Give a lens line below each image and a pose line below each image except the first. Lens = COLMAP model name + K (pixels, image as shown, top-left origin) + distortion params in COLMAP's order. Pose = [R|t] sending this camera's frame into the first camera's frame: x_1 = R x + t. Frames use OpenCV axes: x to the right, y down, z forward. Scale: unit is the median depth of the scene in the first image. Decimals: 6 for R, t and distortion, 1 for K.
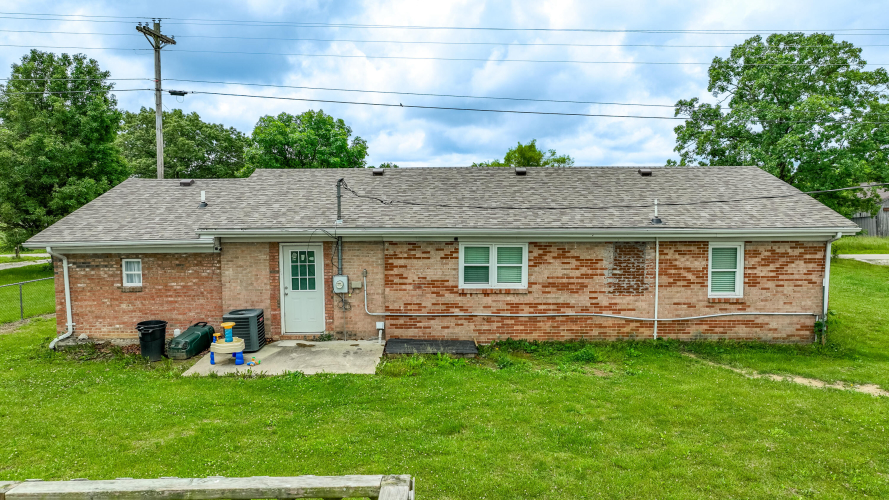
lens RADIAL K [[625.1, 0, 444.5], [0, 625.1, 250.0], [0, 0, 1]] dist [0.006932, 0.003833]
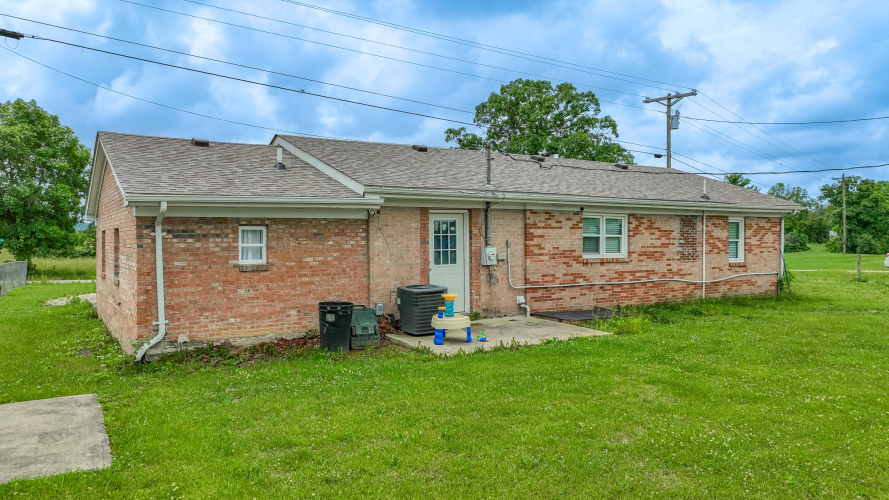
lens RADIAL K [[625.1, 0, 444.5], [0, 625.1, 250.0], [0, 0, 1]] dist [0.006932, 0.003833]
pose [[0.840862, -0.009973, 0.541157, -0.709245], [0.042877, 0.997915, -0.048232, 0.087037], [-0.539548, 0.063760, 0.839537, 0.269710]]
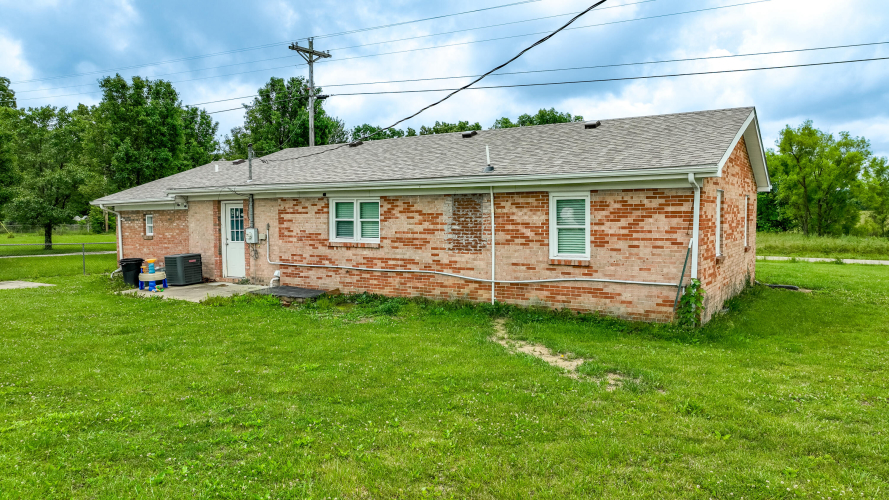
lens RADIAL K [[625.1, 0, 444.5], [0, 625.1, 250.0], [0, 0, 1]] dist [0.006932, 0.003833]
pose [[0.844501, 0.027742, -0.534835, 0.752753], [-0.037133, 0.999287, -0.006799, 0.075378], [0.534265, 0.025601, 0.844929, 0.210335]]
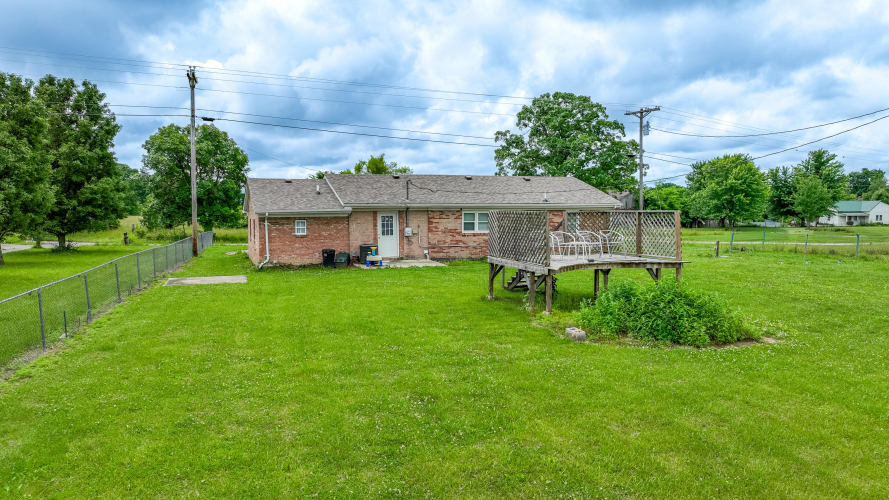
lens RADIAL K [[625.1, 0, 444.5], [0, 625.1, 250.0], [0, 0, 1]] dist [0.006932, 0.003833]
pose [[0.936983, -0.023450, 0.348587, -0.756910], [0.028205, 0.999565, -0.008570, 0.133720], [-0.348234, 0.017862, 0.937237, -0.926888]]
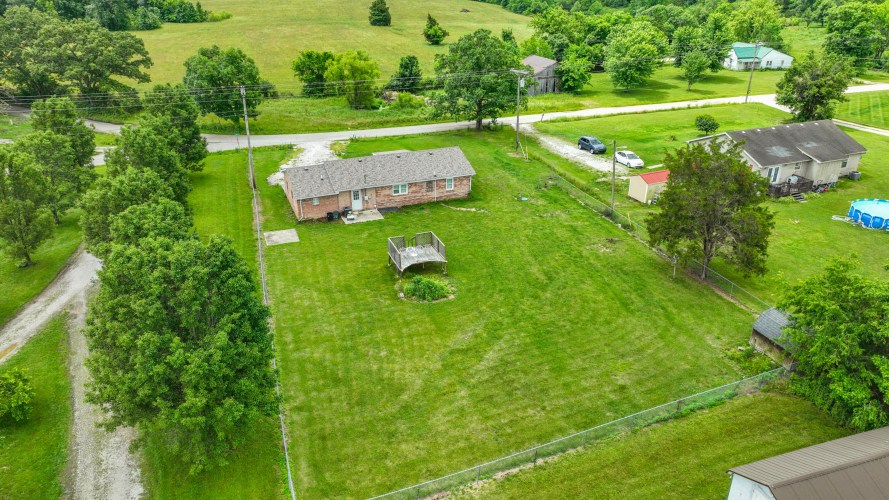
lens RADIAL K [[625.1, 0, 444.5], [0, 625.1, 250.0], [0, 0, 1]] dist [0.006932, 0.003833]
pose [[0.930168, -0.152224, 0.334090, -1.140548], [0.025644, 0.934707, 0.354492, -1.104429], [-0.366238, -0.321169, 0.873338, -3.011601]]
